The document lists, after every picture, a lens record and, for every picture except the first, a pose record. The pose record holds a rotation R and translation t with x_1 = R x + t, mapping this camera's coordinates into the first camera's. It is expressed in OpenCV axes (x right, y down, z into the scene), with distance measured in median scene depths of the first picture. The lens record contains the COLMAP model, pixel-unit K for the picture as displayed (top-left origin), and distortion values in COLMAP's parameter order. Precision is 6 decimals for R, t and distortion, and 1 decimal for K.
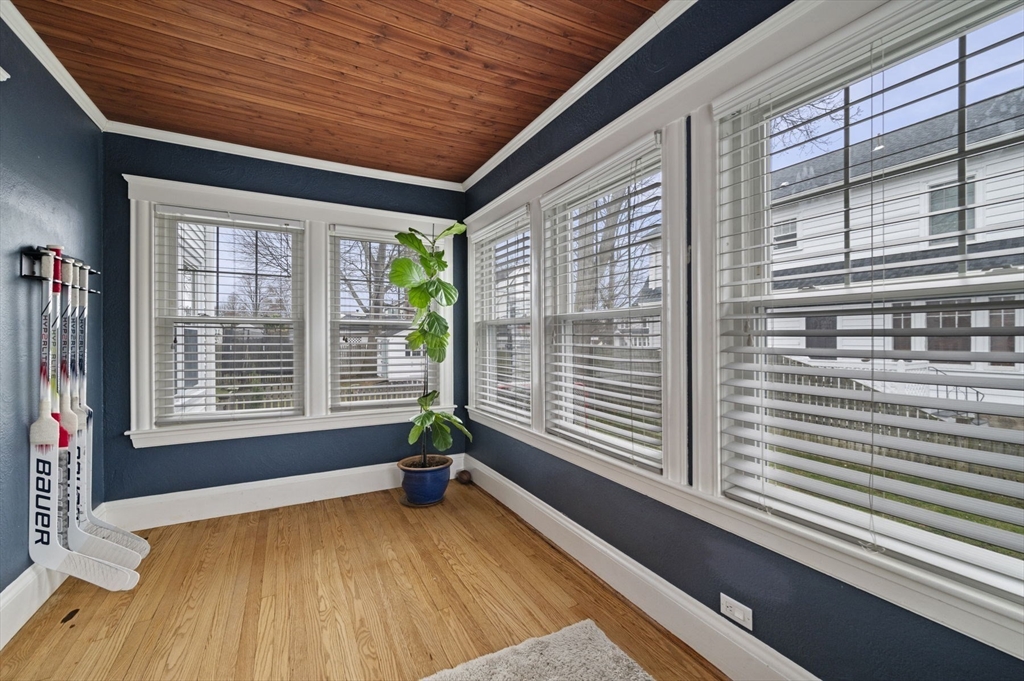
lens RADIAL K [[446.0, 0, 514.0], [0, 446.0, 338.5], [0, 0, 1]] dist [-0.002002, -0.000704]
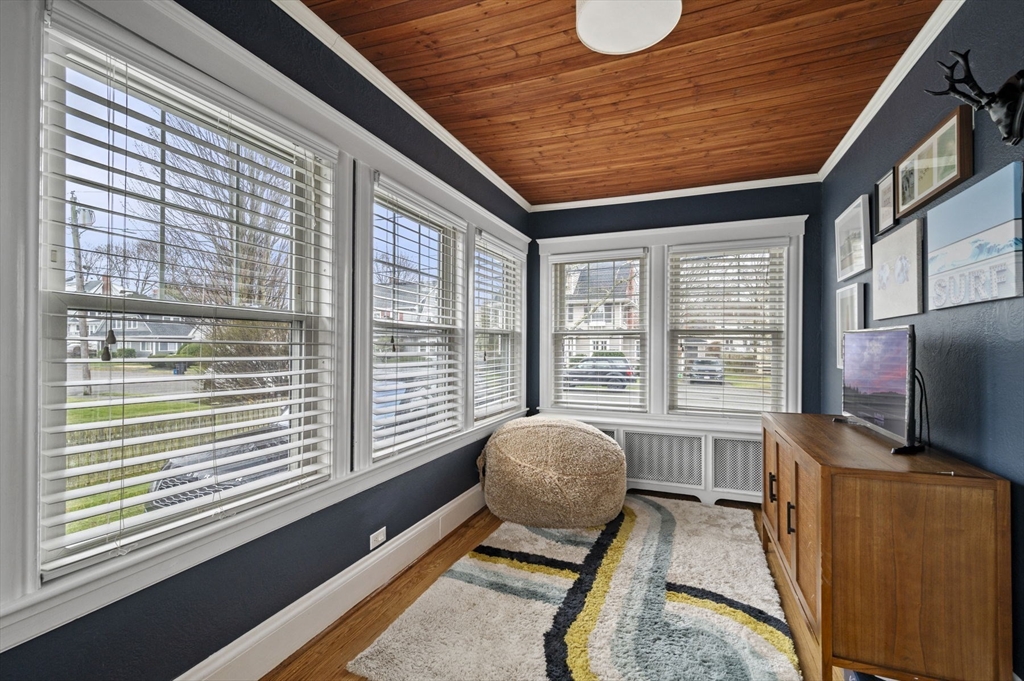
lens RADIAL K [[446.0, 0, 513.7], [0, 446.0, 341.7], [0, 0, 1]] dist [-0.002002, -0.000704]
pose [[-0.668153, 0.003498, 0.744016, -0.756661], [-0.008071, 0.999896, -0.011949, -0.003219], [-0.743980, -0.013989, -0.668055, 1.448311]]
